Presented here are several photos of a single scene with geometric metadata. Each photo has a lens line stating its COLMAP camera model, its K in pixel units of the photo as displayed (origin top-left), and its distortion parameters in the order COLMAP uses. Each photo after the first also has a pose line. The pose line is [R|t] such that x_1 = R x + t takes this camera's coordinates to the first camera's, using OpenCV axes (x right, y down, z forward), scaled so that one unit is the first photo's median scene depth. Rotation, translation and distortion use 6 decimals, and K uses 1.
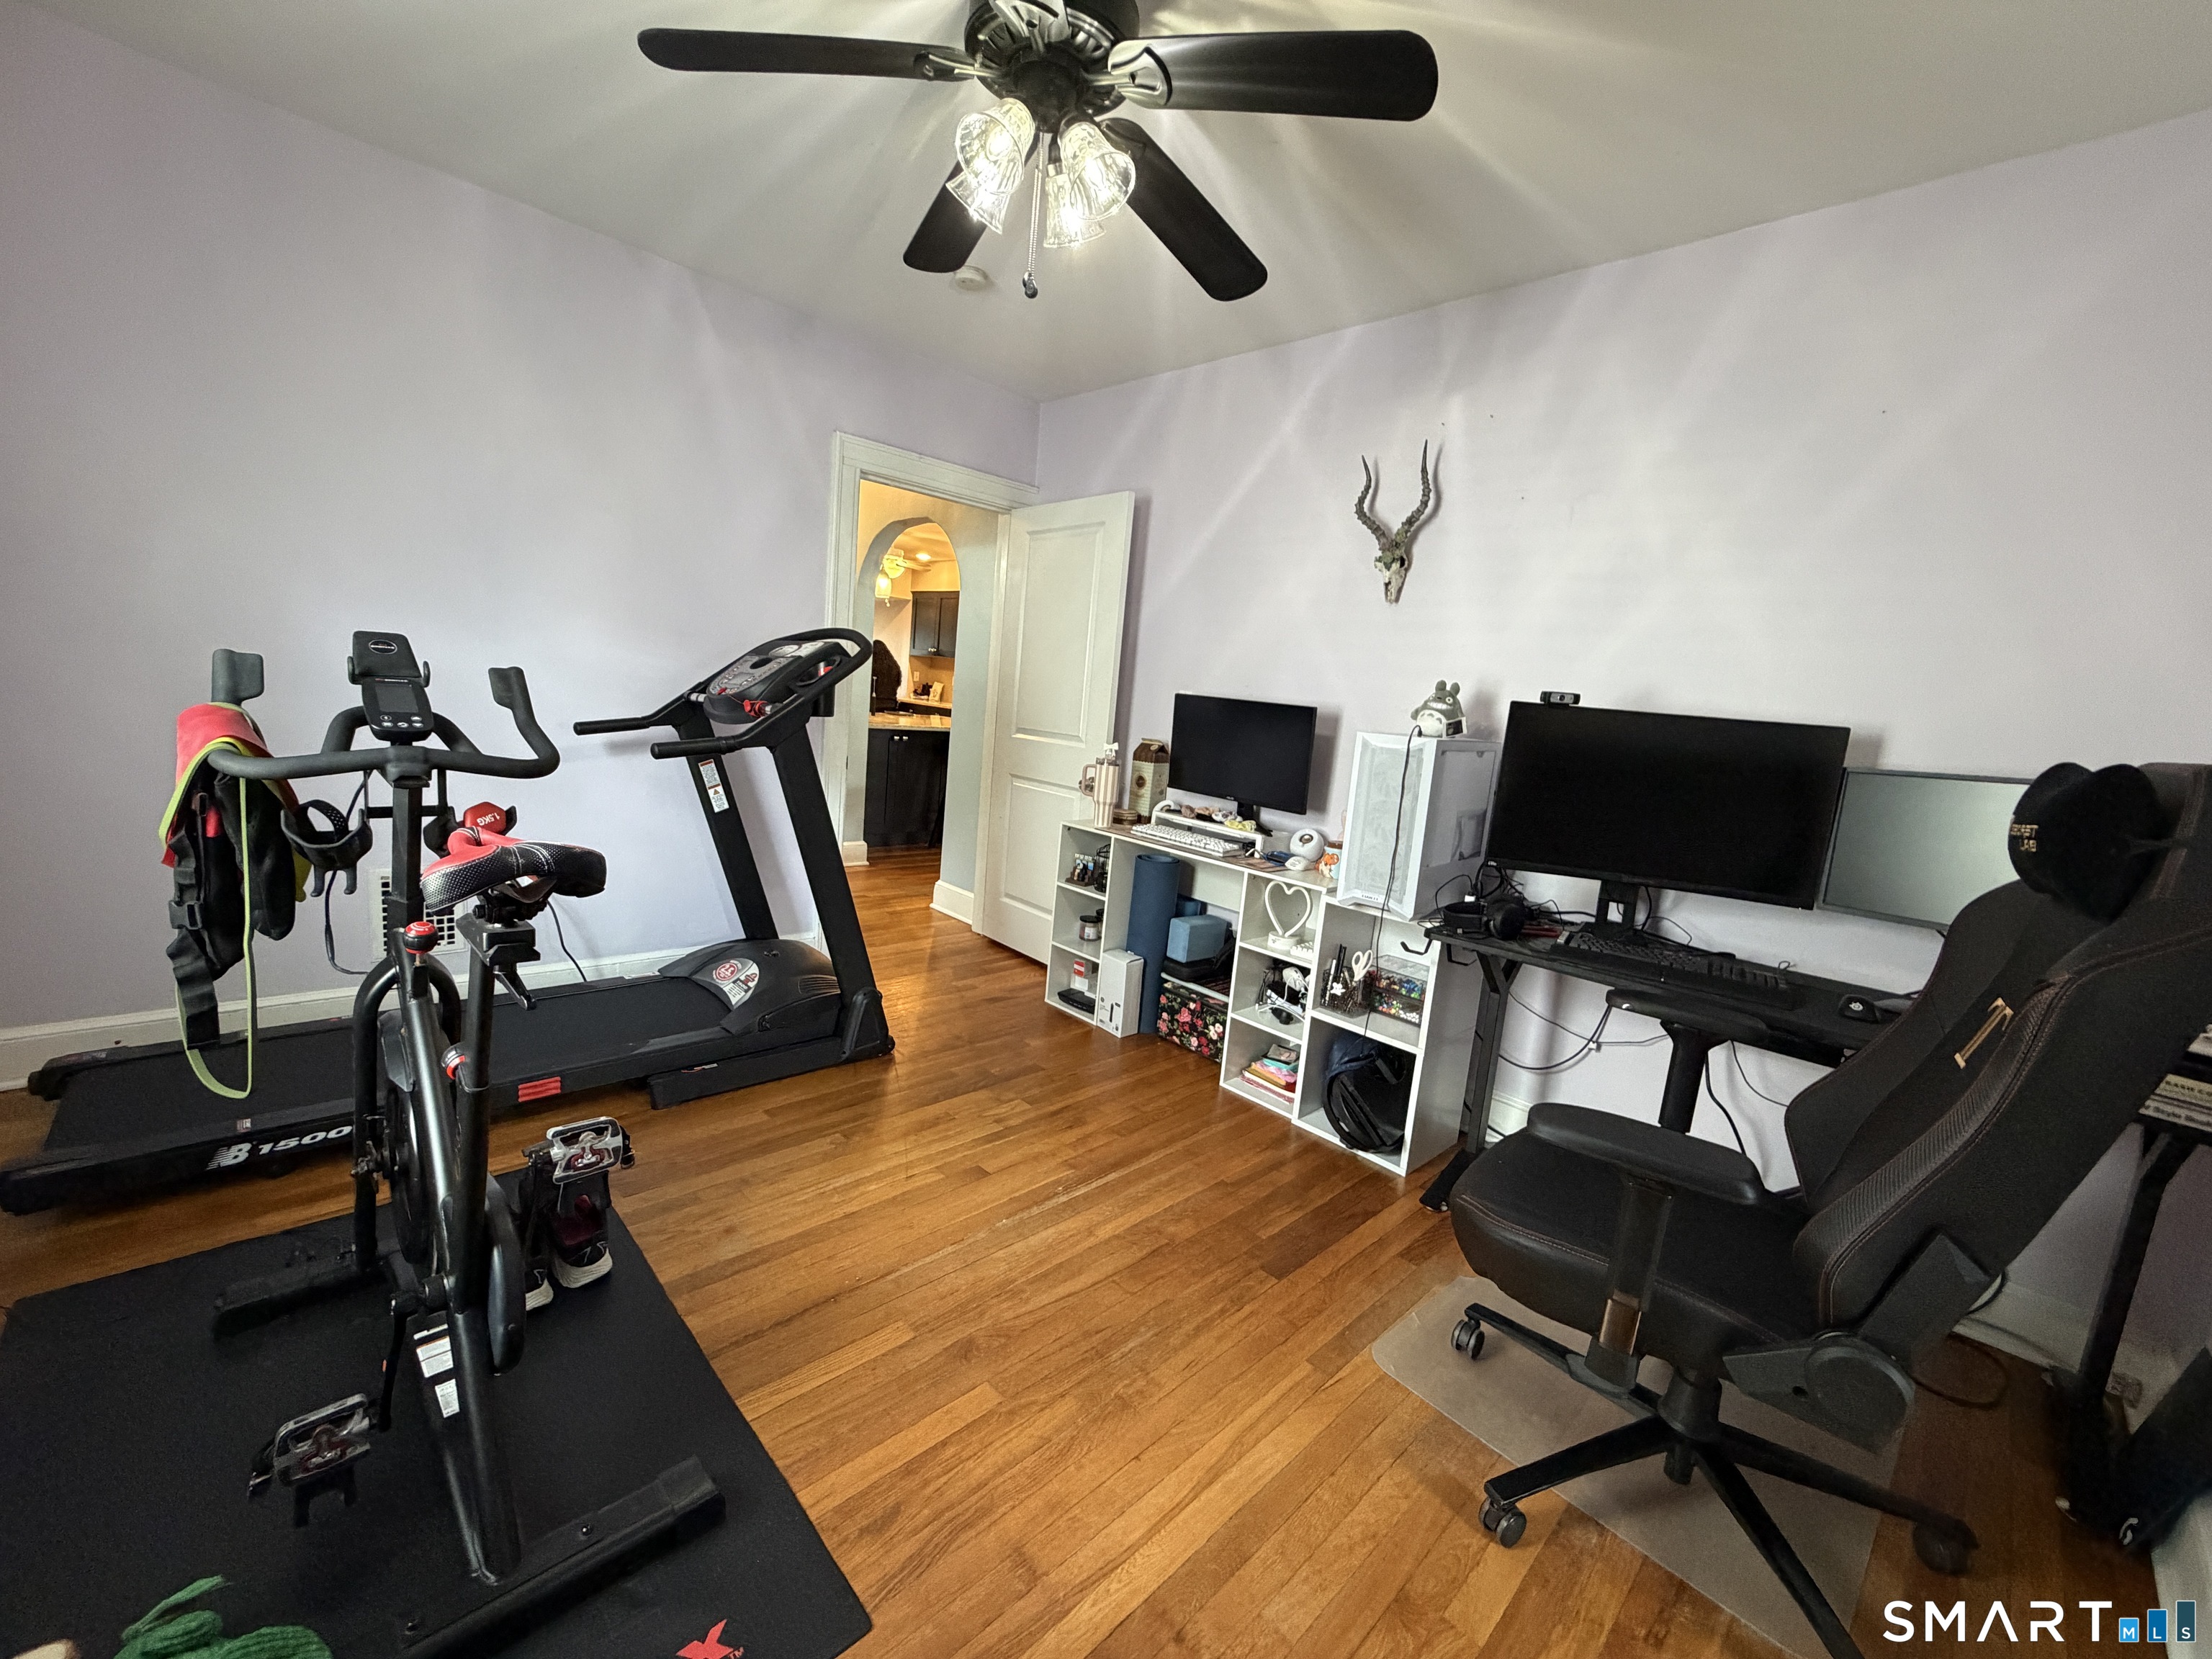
lens RADIAL K [[879.1, 0, 1103.3], [0, 879.1, 827.0], [0, 0, 1]] dist [0.008184, -0.000014]
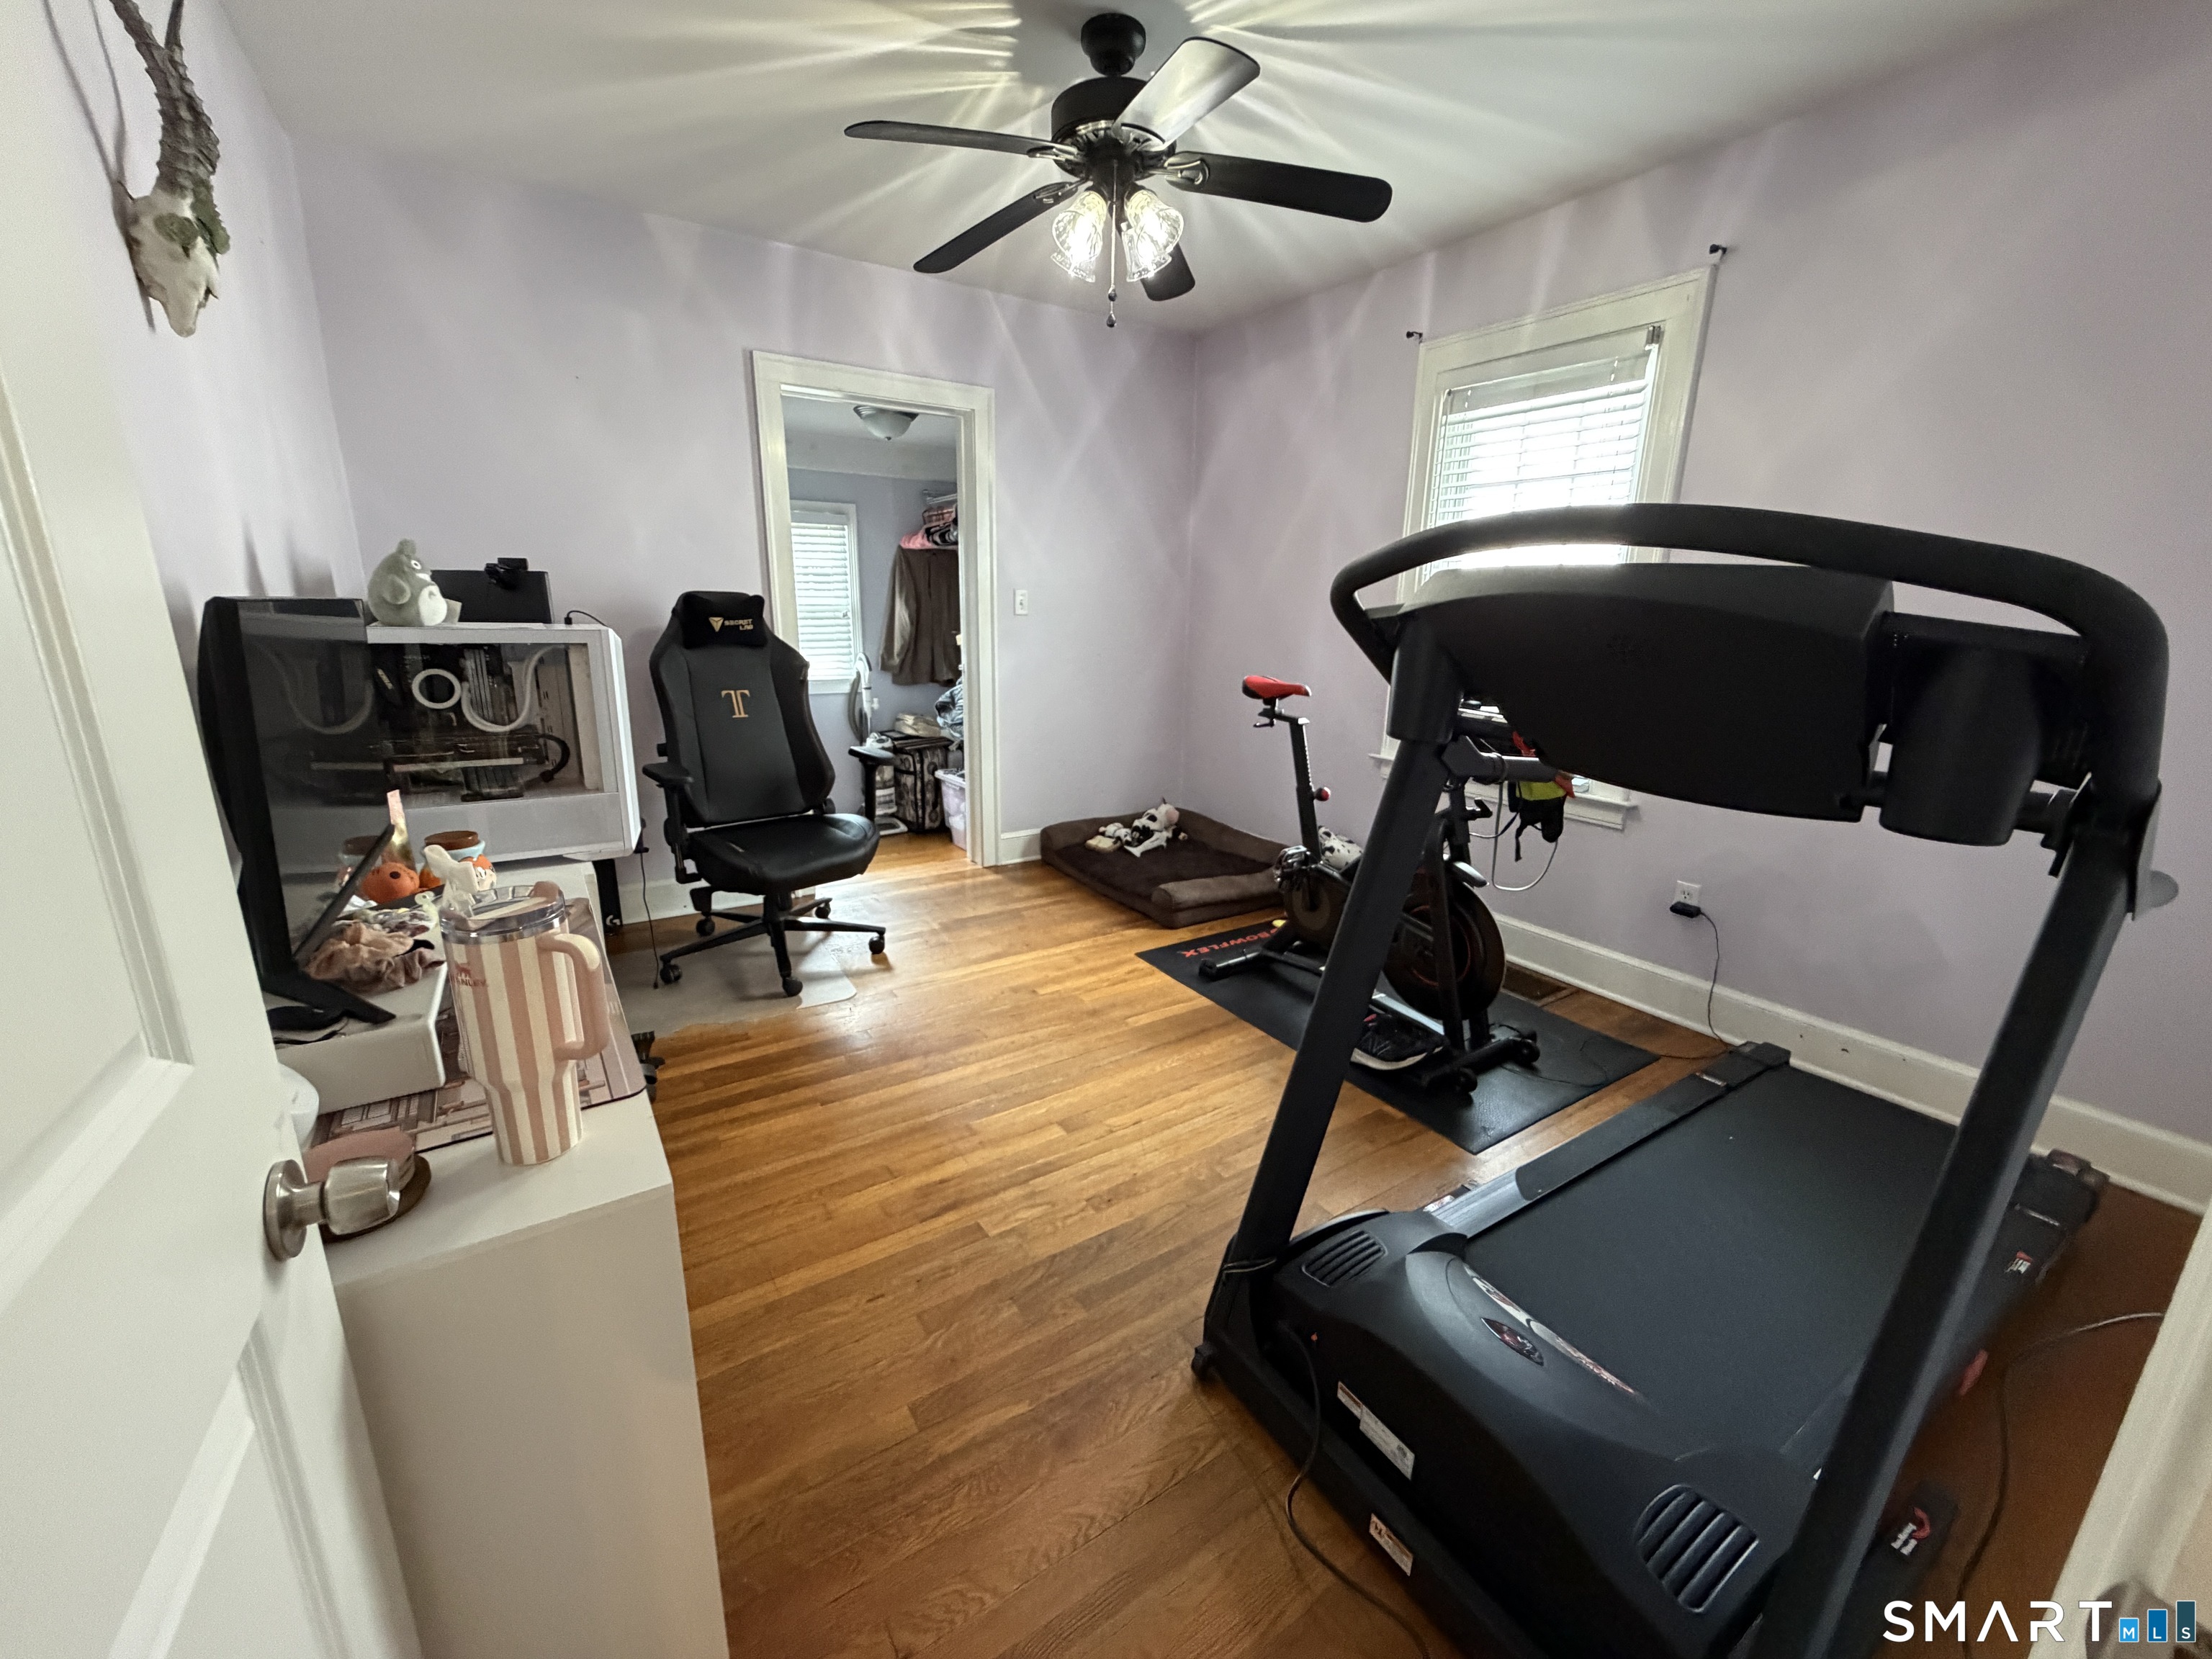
lens RADIAL K [[879.1, 0, 1110.8], [0, 879.1, 833.1], [0, 0, 1]] dist [0.008184, -0.000014]
pose [[-0.976257, -0.152510, 0.153830, -0.287328], [-0.077840, 0.909704, 0.407898, -0.309794], [-0.202148, 0.386239, -0.899976, 1.737210]]
